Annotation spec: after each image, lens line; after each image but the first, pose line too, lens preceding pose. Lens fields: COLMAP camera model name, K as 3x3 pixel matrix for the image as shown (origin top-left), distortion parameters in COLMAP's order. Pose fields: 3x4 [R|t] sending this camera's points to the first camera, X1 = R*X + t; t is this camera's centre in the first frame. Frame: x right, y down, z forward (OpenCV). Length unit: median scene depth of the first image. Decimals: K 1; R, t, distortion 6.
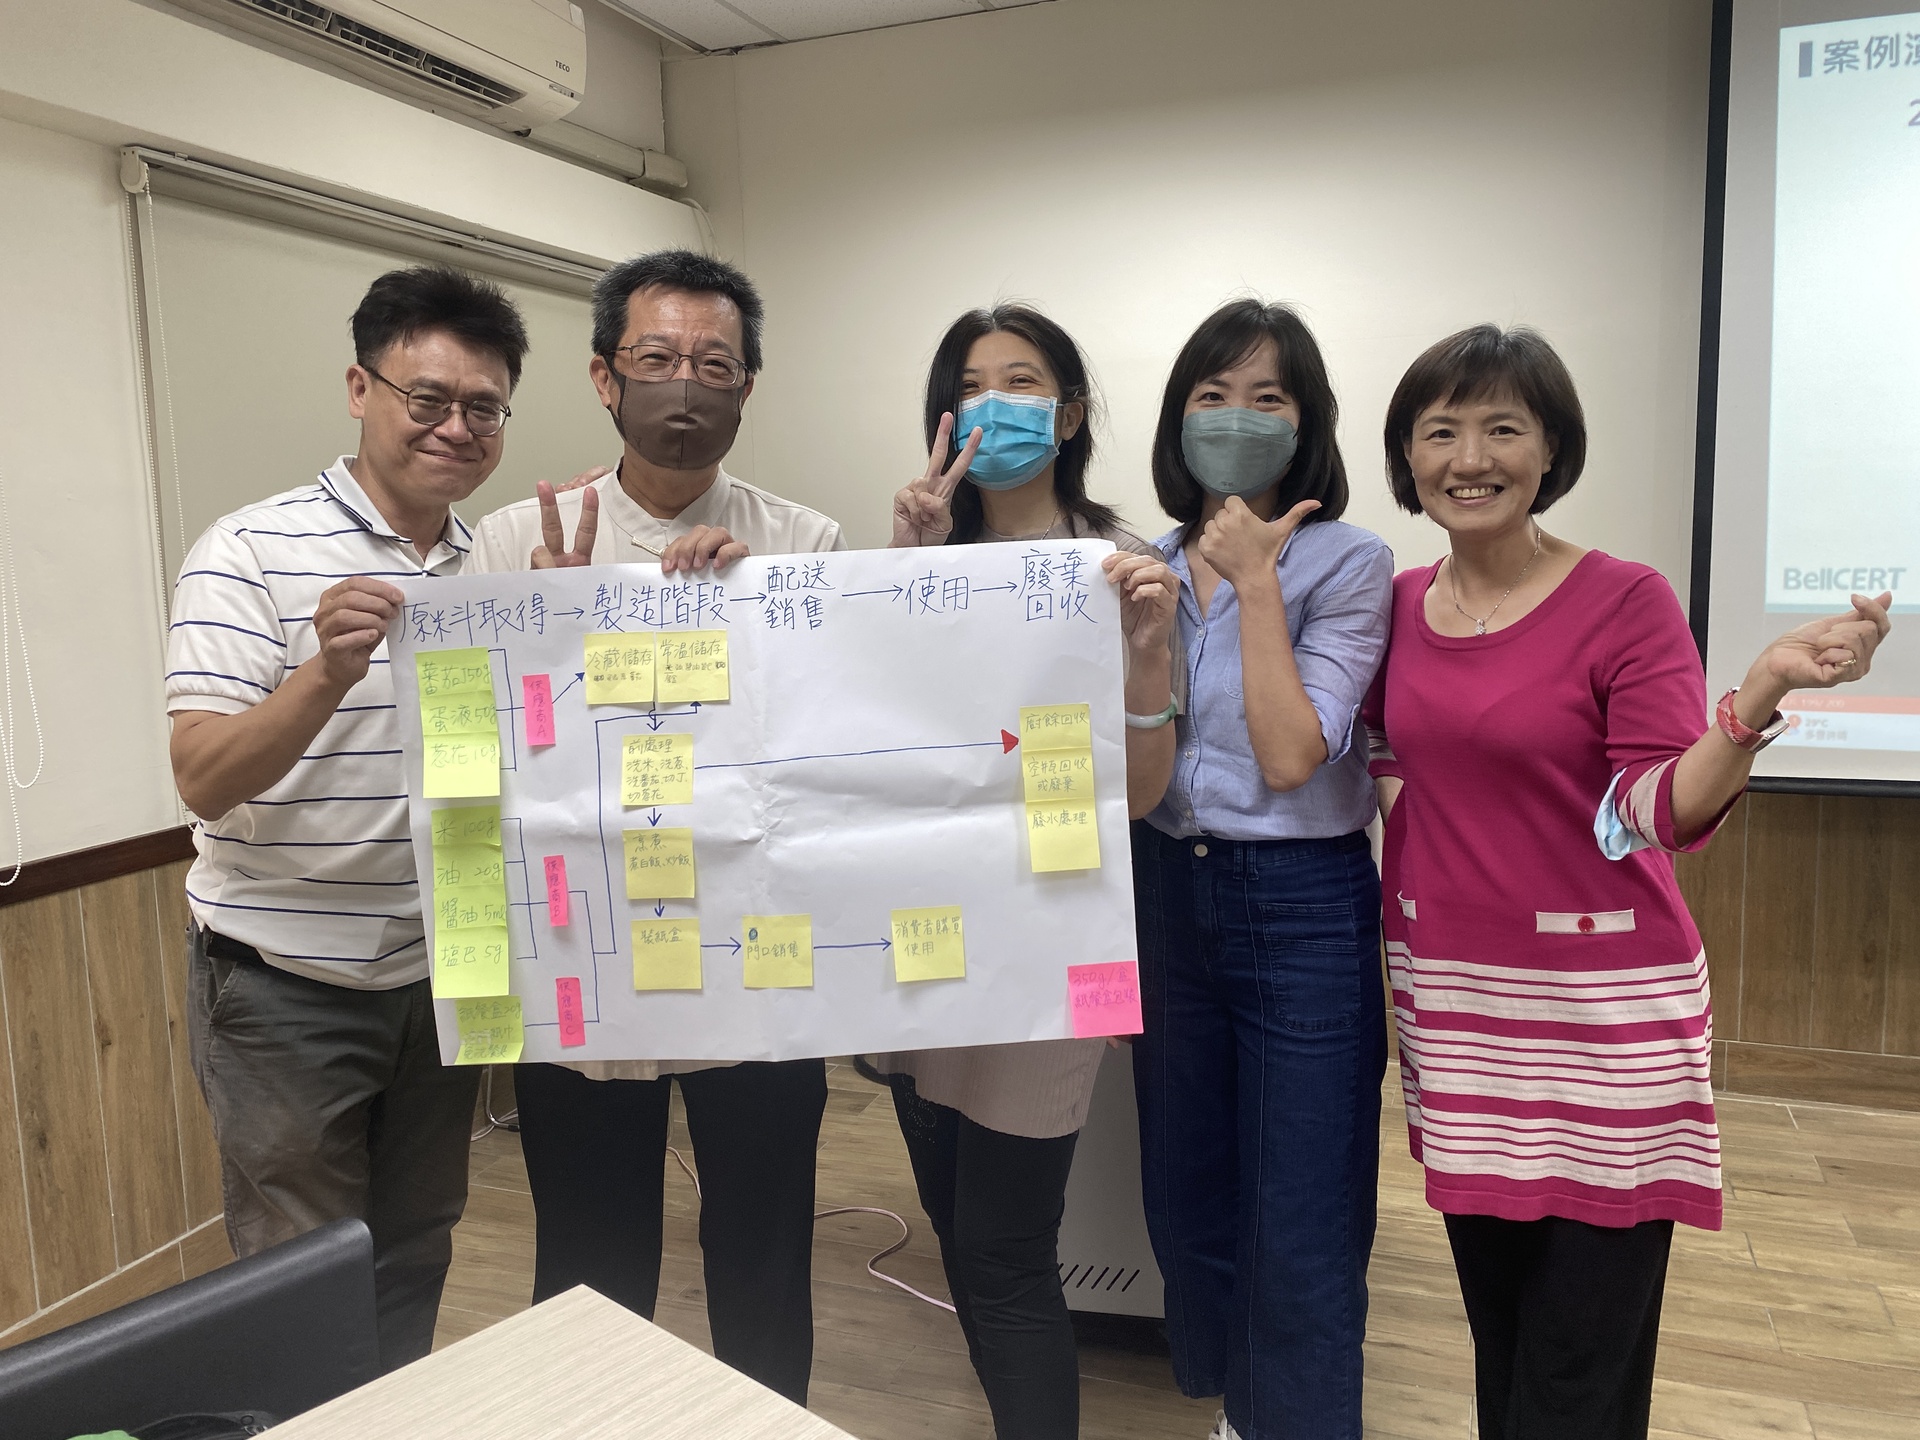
lens RADIAL K [[1446.7, 0, 955.3], [0, 1446.7, 708.9], [0, 0, 1]] dist [0.005930, -0.000266]
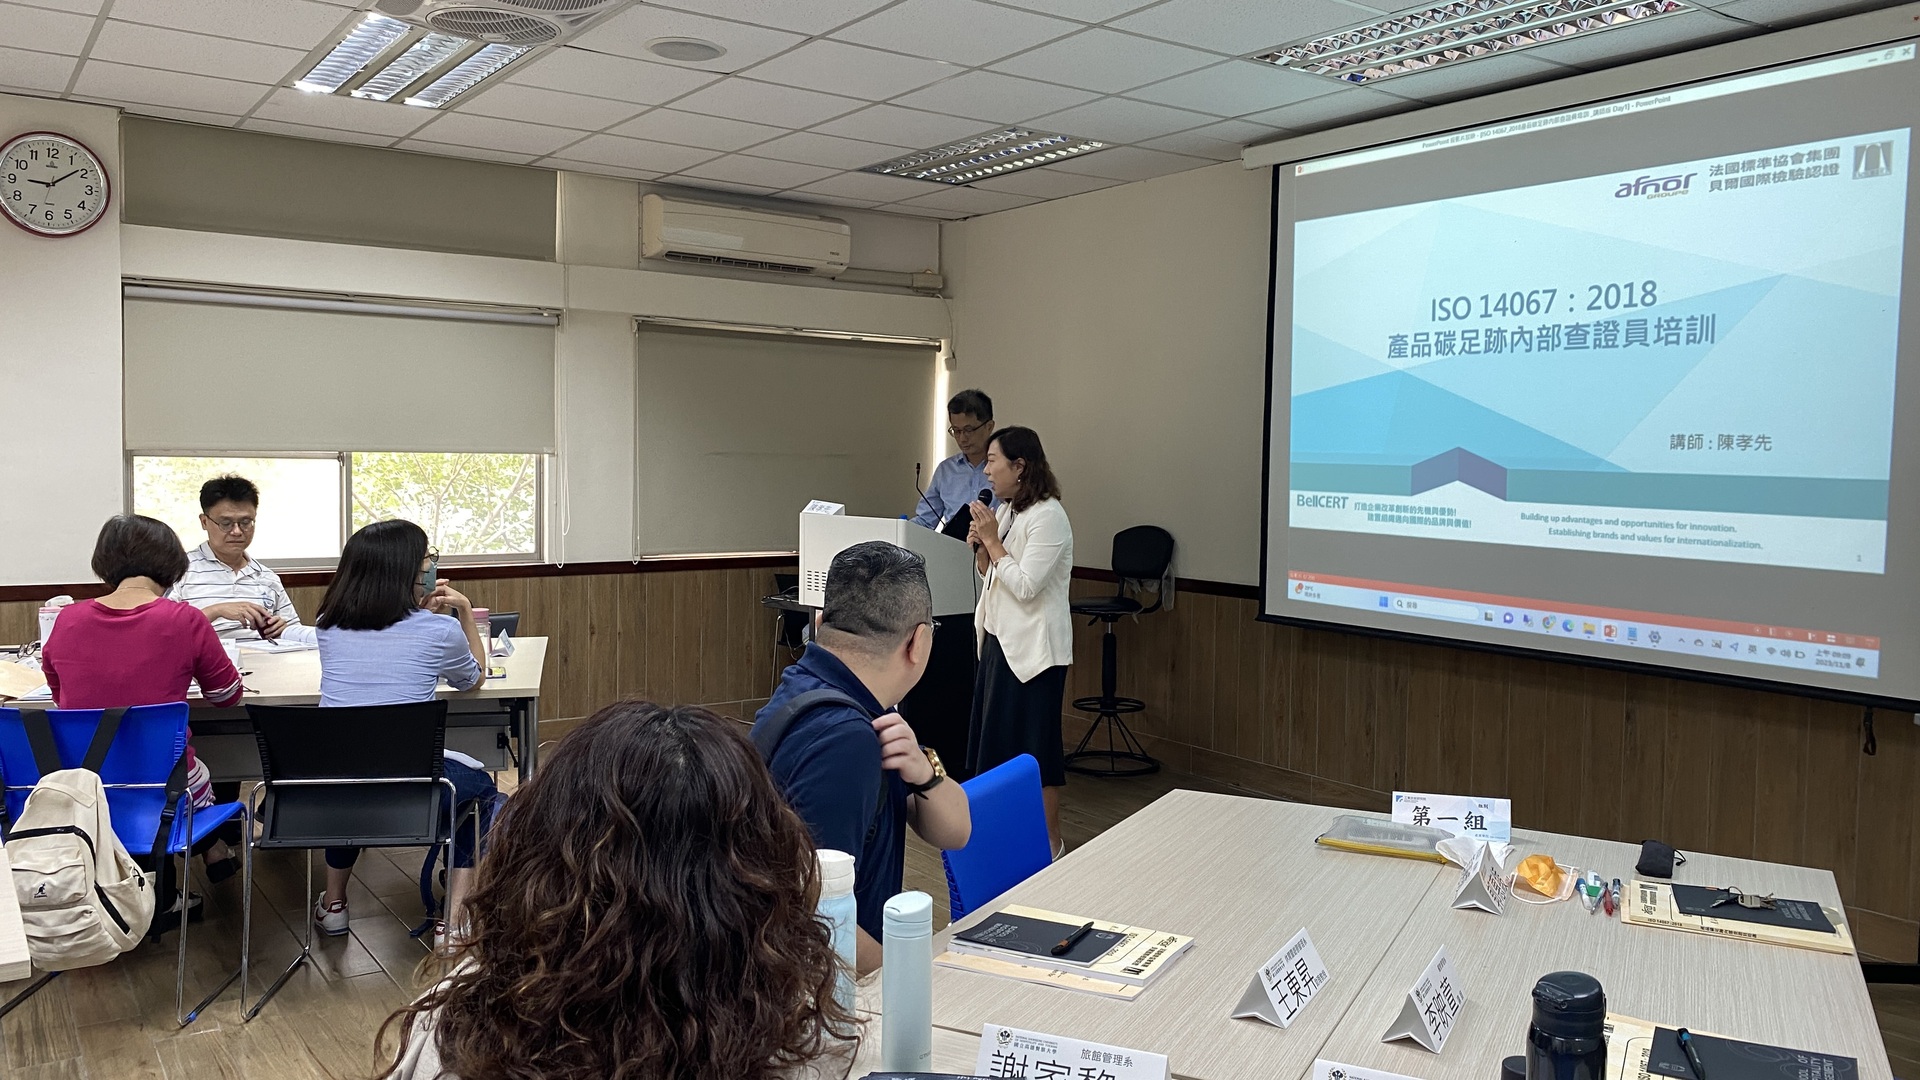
lens RADIAL K [[1461.3, 0, 964.7], [0, 1461.3, 548.9], [0, 0, 1]] dist [0.030913, -0.043343]
pose [[0.828089, 0.073462, -0.555763, 1.243712], [-0.104206, 0.994270, -0.023843, 0.047181], [0.550826, 0.077658, 0.830999, -0.771703]]
